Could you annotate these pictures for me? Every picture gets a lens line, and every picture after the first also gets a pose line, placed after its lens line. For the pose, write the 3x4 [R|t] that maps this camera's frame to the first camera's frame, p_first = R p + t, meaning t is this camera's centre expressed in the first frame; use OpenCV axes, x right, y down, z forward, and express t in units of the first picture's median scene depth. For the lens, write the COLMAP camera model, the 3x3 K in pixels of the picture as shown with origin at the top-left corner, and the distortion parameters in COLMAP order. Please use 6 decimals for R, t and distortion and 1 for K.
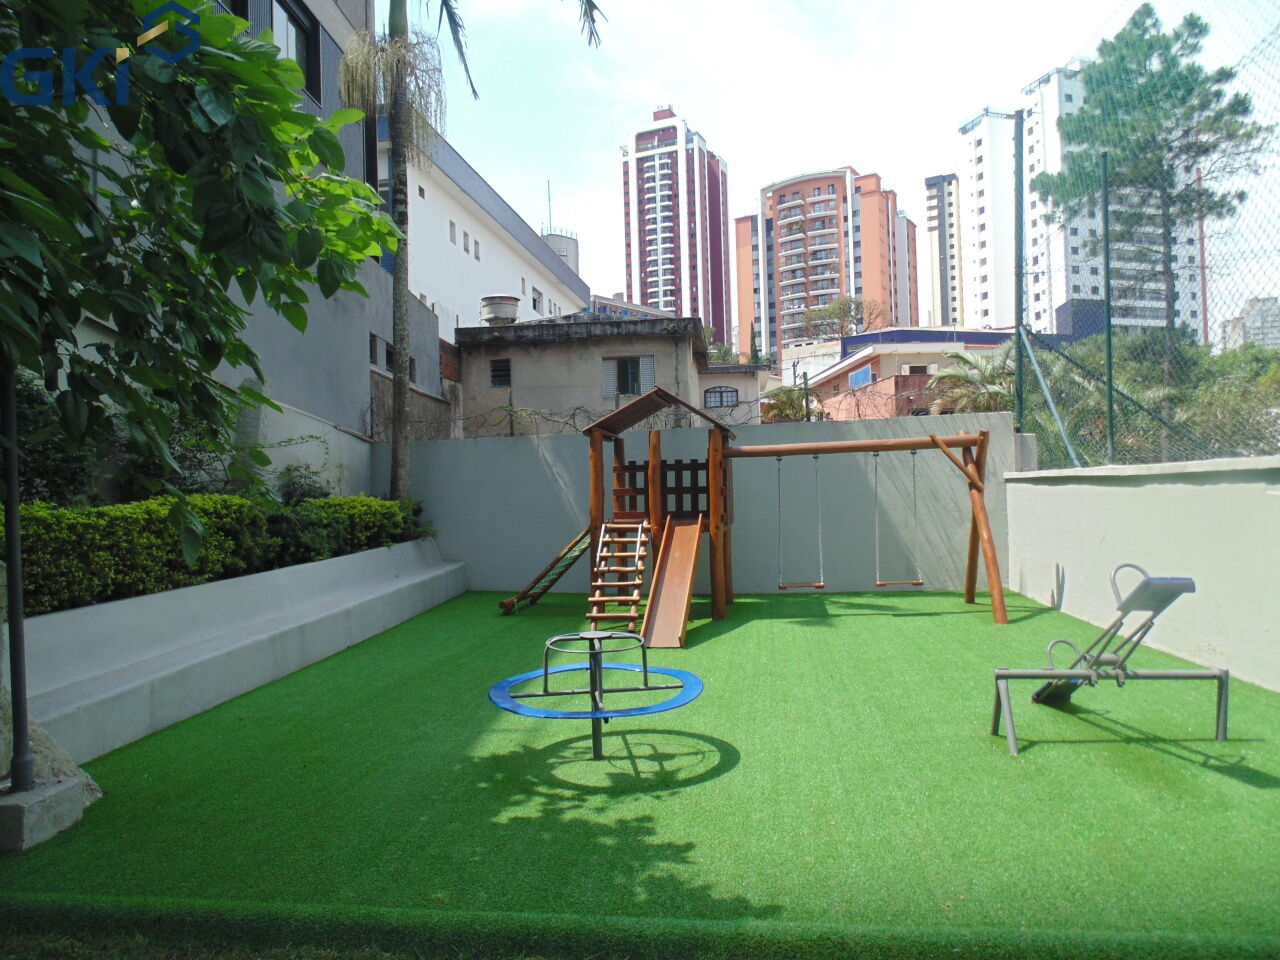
lens RADIAL K [[862.3, 0, 640.0], [0, 862.3, 480.0], [0, 0, 1]] dist [-0.001106, -0.002366]
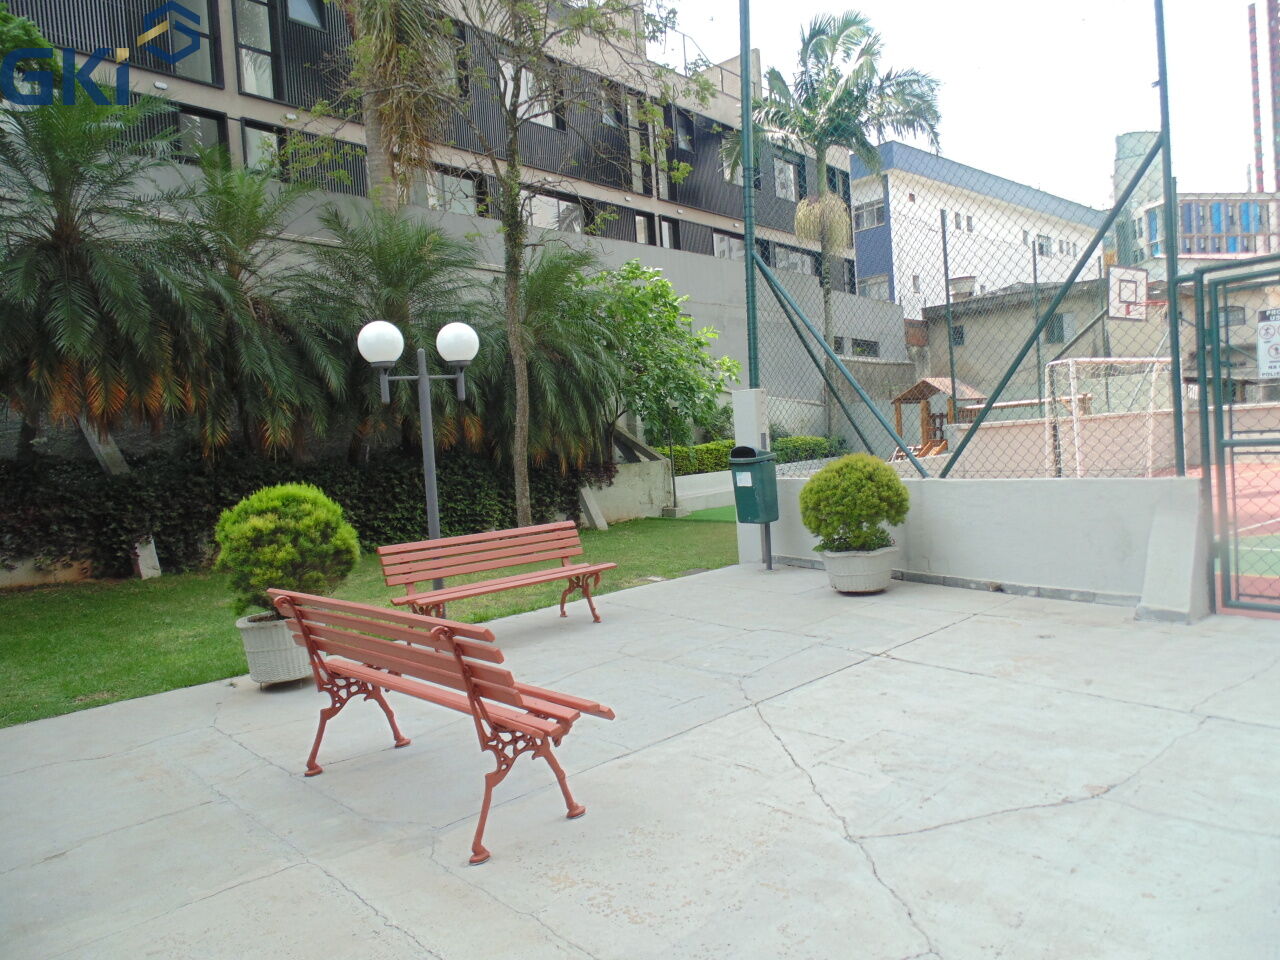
lens RADIAL K [[862.3, 0, 640.0], [0, 862.3, 480.0], [0, 0, 1]] dist [-0.001106, -0.002366]
pose [[0.779926, -0.003861, -0.625860, 0.312854], [0.058521, 0.996050, 0.066782, -0.017510], [0.623130, -0.088711, 0.777071, -0.415740]]
